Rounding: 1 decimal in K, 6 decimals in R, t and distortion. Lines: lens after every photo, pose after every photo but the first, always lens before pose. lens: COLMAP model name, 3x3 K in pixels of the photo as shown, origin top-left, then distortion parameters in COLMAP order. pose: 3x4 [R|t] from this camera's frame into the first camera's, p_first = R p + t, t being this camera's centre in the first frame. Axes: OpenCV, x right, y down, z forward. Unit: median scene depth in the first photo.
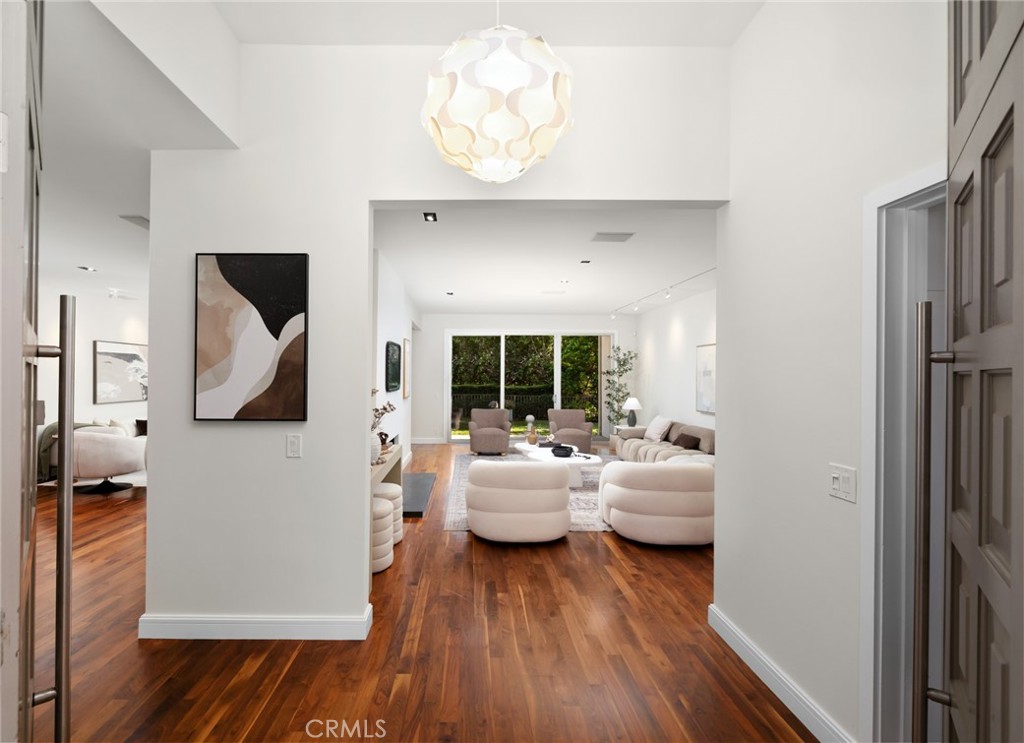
lens RADIAL K [[455.9, 0, 475.4], [0, 455.9, 374.0], [0, 0, 1]] dist [0.000368, 0.000281]
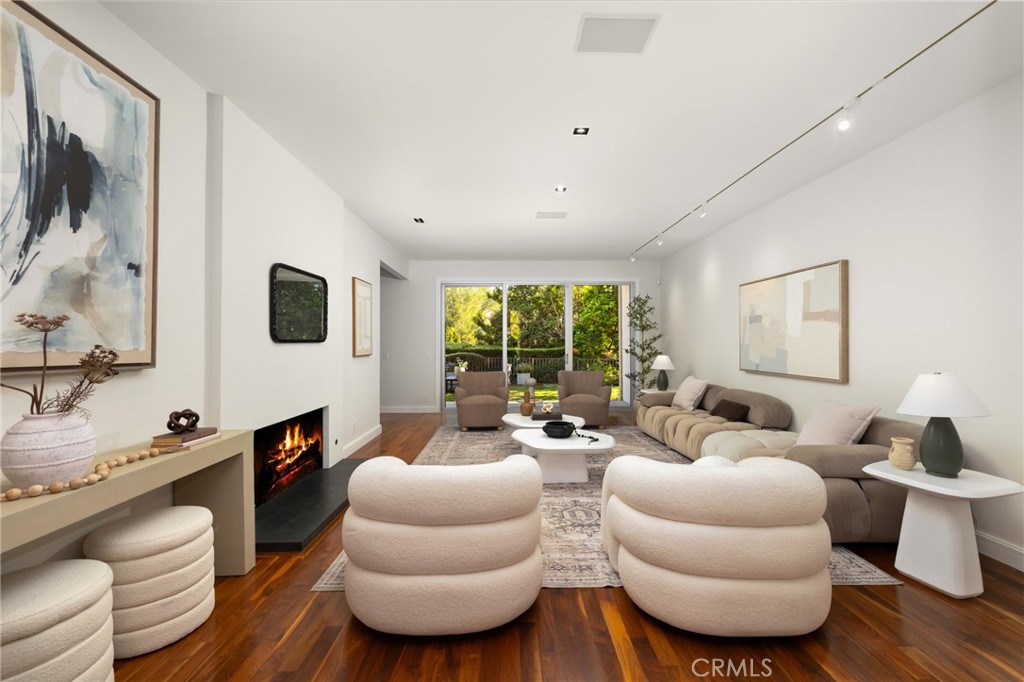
lens RADIAL K [[427.1, 0, 516.8], [0, 427.1, 343.0], [0, 0, 1]] dist [-0.000557, -0.000444]
pose [[0.999817, -0.009209, 0.016784, 0.123276], [0.009152, 0.999952, 0.003493, 0.037798], [-0.016815, -0.003338, 0.999853, 0.361996]]
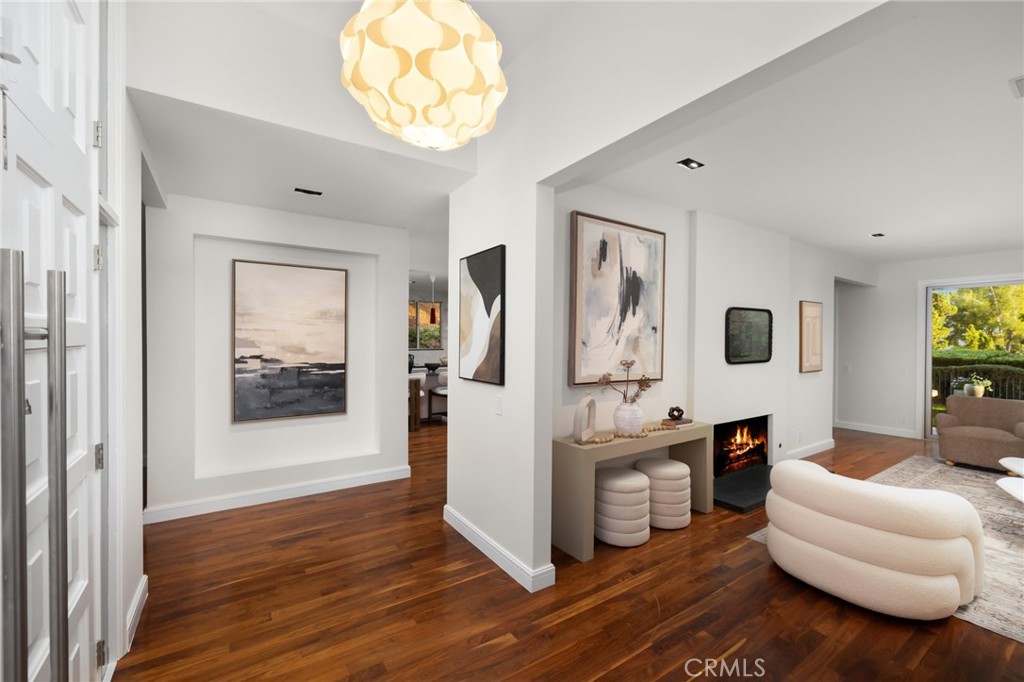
lens RADIAL K [[427.1, 0, 516.8], [0, 427.1, 343.0], [0, 0, 1]] dist [-0.000557, -0.000444]
pose [[0.560728, -0.000687, -0.828000, 0.242731], [0.002119, 0.999998, 0.000605, -0.003136], [0.827997, -0.002094, 0.560728, 0.172605]]
